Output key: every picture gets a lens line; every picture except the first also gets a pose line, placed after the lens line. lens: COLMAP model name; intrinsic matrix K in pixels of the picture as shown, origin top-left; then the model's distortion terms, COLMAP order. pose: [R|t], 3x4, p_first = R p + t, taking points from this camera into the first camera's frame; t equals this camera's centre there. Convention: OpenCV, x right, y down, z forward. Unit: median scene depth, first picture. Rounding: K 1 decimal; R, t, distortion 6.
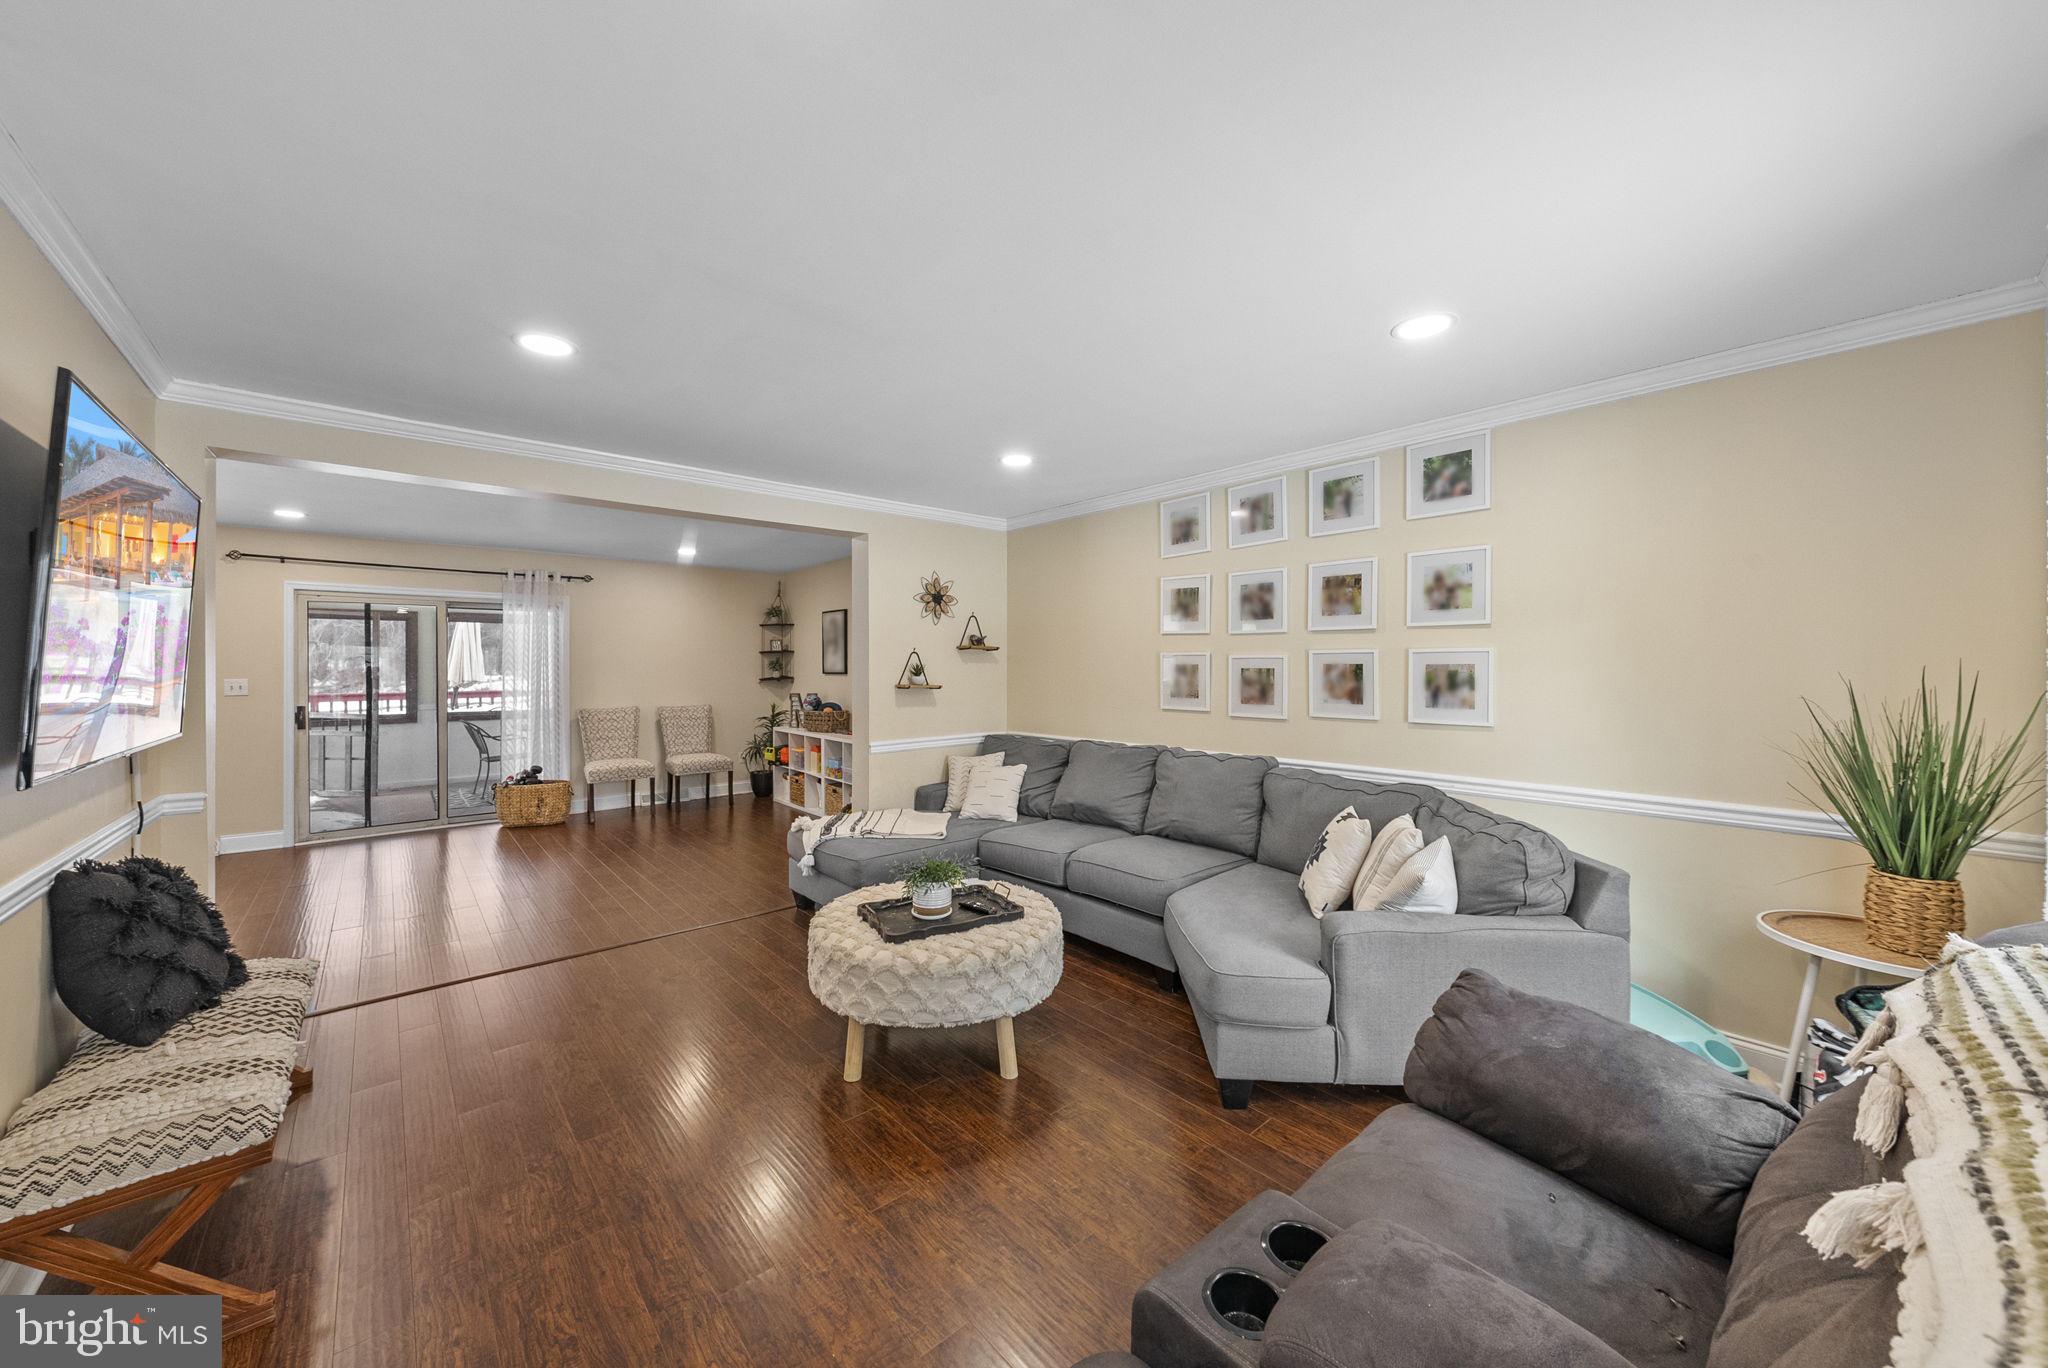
lens RADIAL K [[734.5, 0, 1028.2], [0, 734.5, 669.6], [0, 0, 1]] dist [-0.001865, 0.000039]
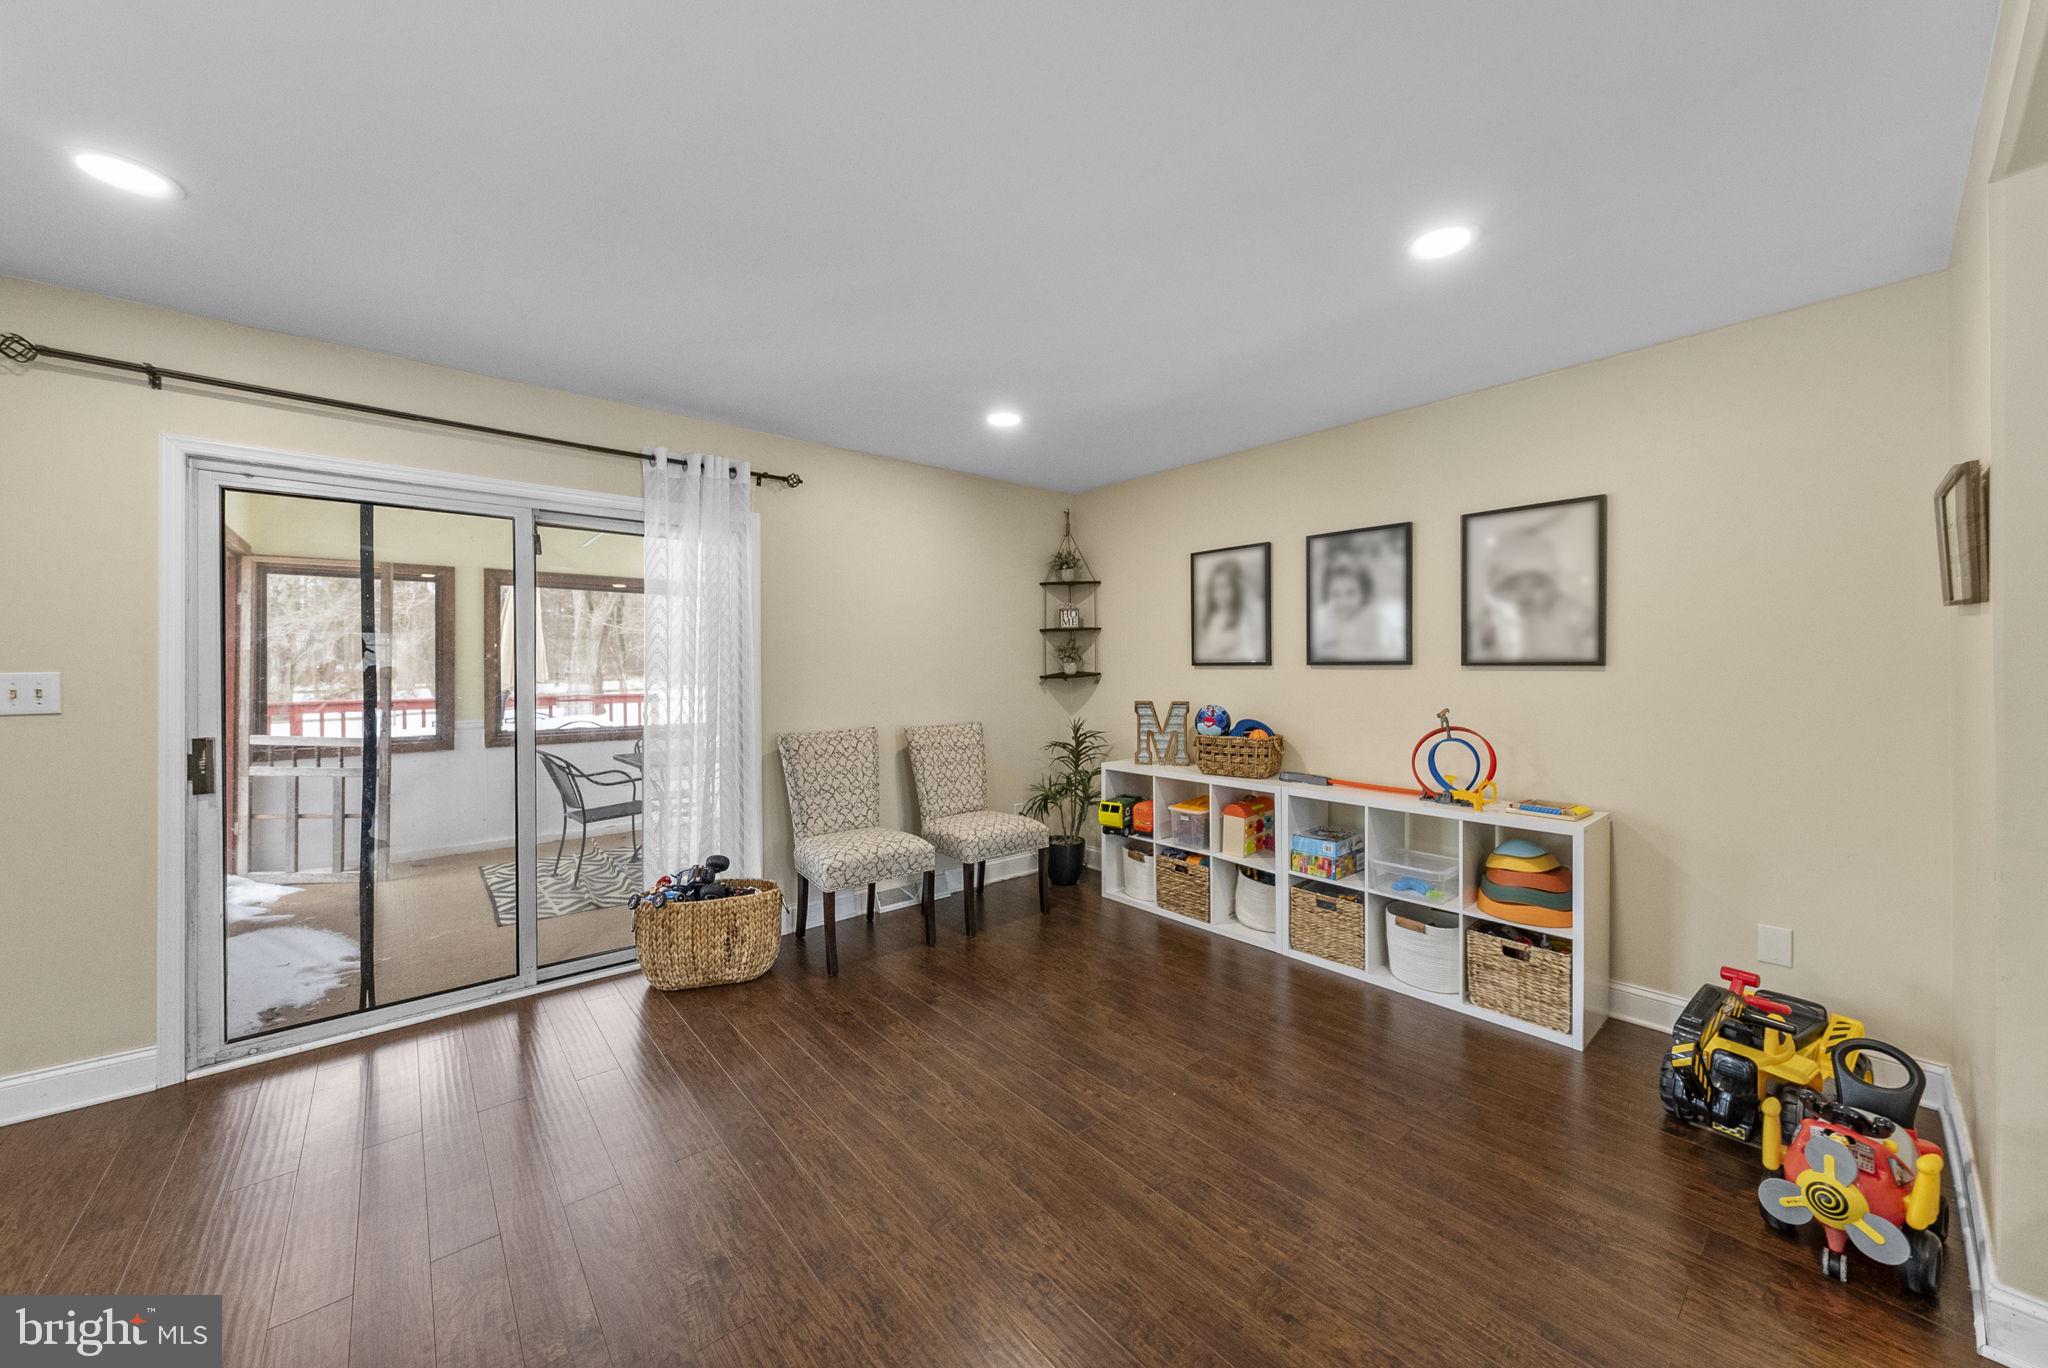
lens RADIAL K [[734.5, 0, 1028.2], [0, 734.5, 669.6], [0, 0, 1]] dist [-0.001865, 0.000039]
pose [[0.999955, -0.001388, -0.009338, -0.575095], [0.001335, 0.999983, -0.005684, 0.016438], [0.009346, 0.005671, 0.999940, 0.649219]]
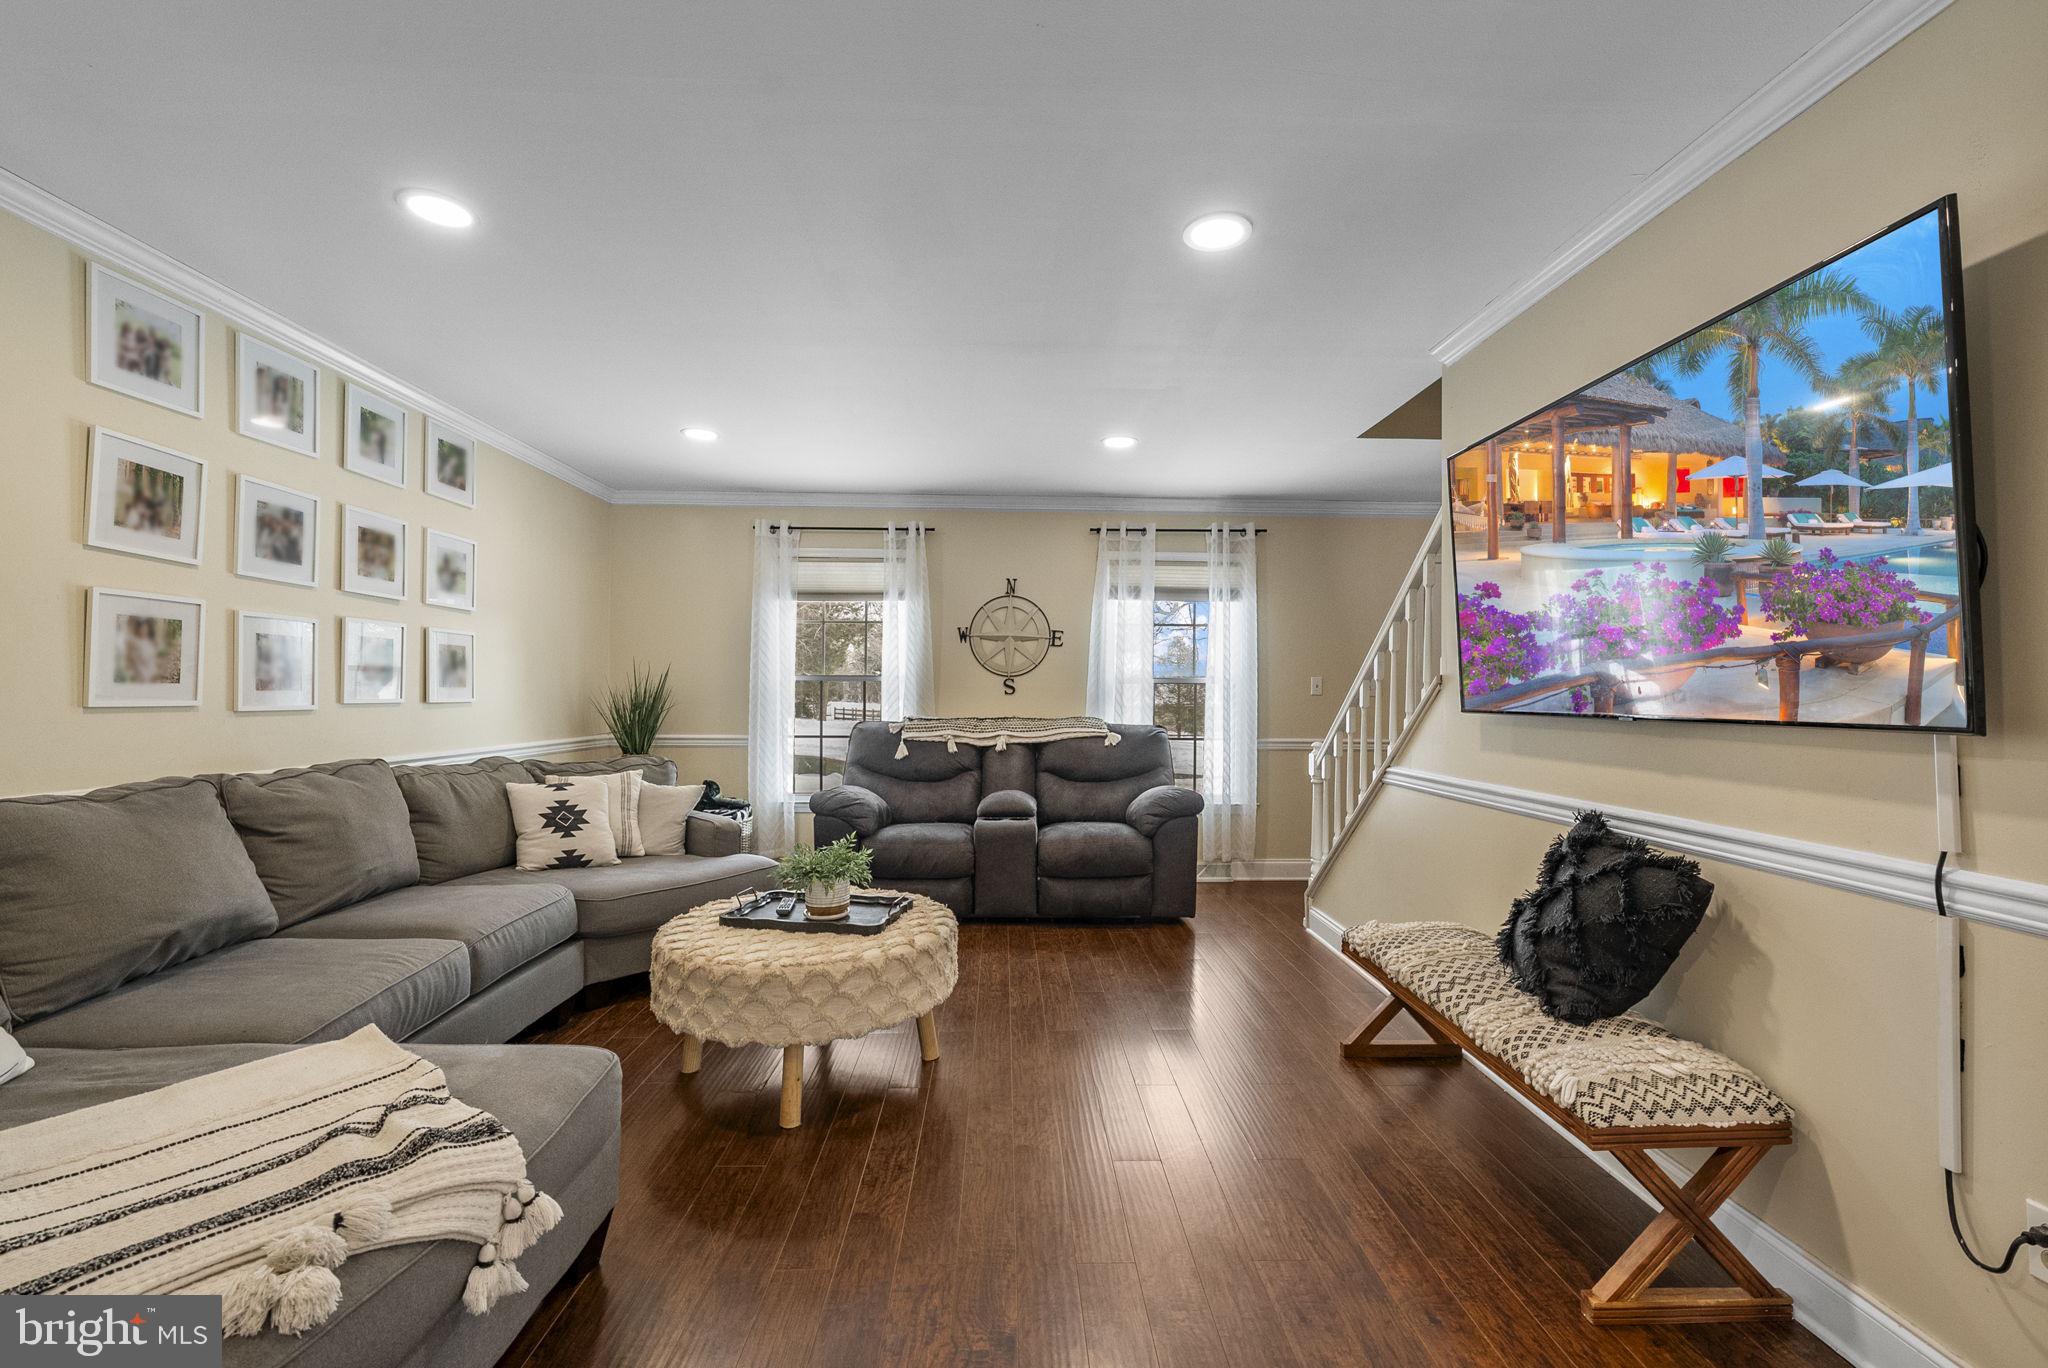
lens RADIAL K [[840.3, 0, 1039.0], [0, 840.3, 687.3], [0, 0, 1]] dist [-0.002380, -0.000290]
pose [[-0.777670, -0.000695, 0.628672, -0.509269], [-0.004738, 0.999977, -0.004755, 0.033608], [-0.628655, -0.006677, -0.777656, 0.860501]]
